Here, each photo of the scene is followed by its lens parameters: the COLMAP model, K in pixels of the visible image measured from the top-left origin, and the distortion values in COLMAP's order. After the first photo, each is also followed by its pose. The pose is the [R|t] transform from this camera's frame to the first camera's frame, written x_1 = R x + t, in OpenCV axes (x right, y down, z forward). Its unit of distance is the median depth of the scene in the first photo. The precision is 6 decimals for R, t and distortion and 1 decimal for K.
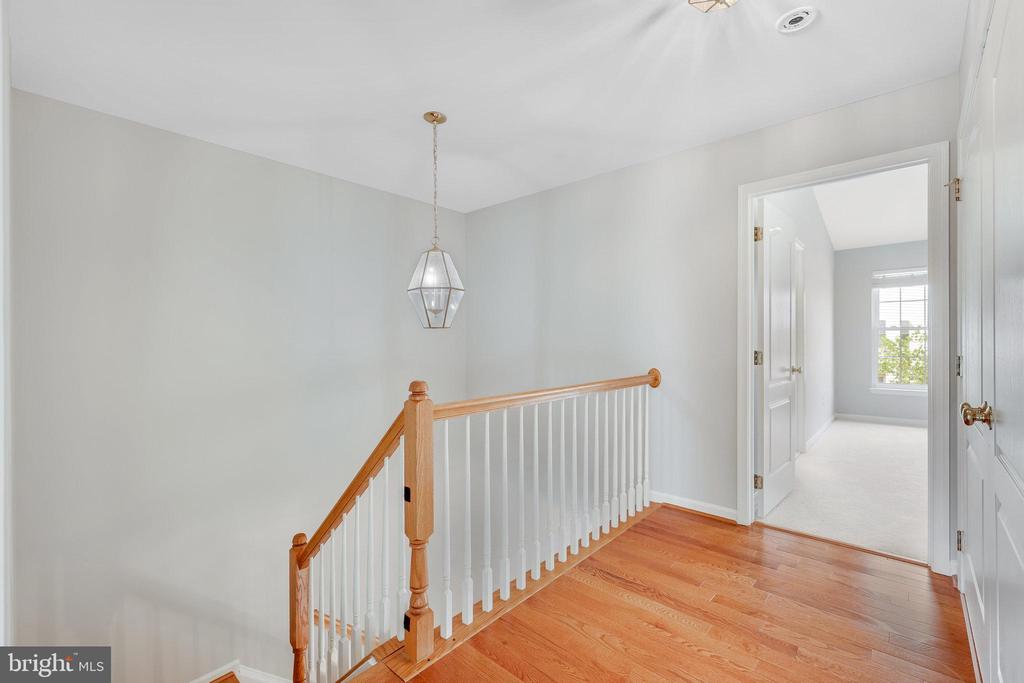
lens RADIAL K [[447.4, 0, 511.1], [0, 447.4, 340.1], [0, 0, 1]] dist [0.000029, 0.000002]
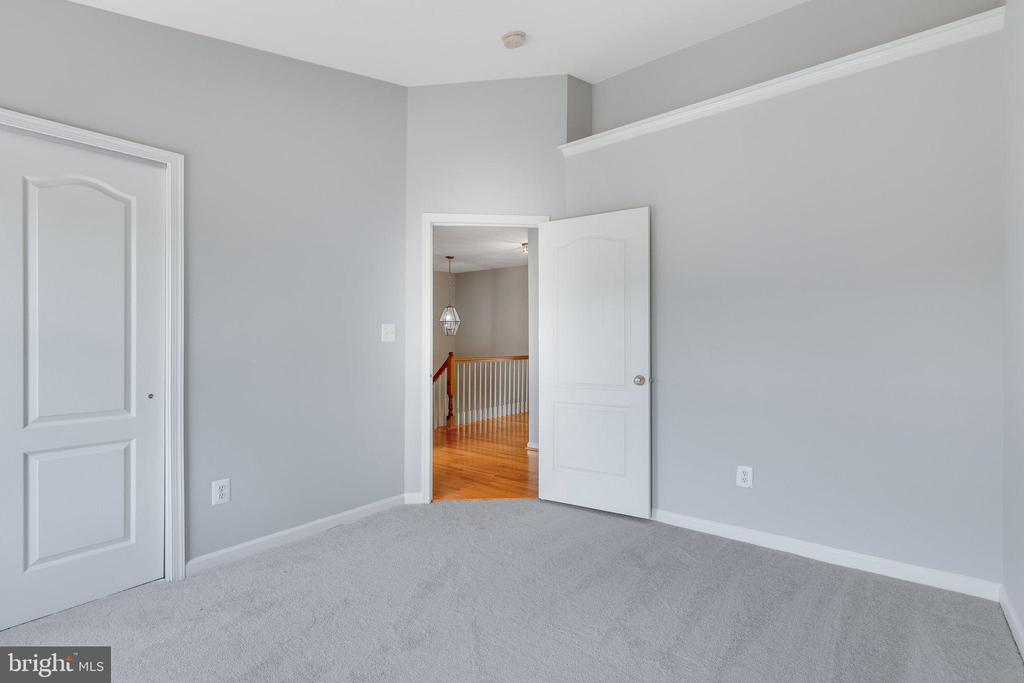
lens RADIAL K [[472.8, 0, 513.1], [0, 472.8, 341.6], [0, 0, 1]] dist [-0.000023, 0.000000]
pose [[0.998425, 0.003158, 0.056018, 0.073846], [-0.003213, 0.999994, 0.000881, 0.005102], [-0.056015, -0.001060, 0.998429, -2.630643]]
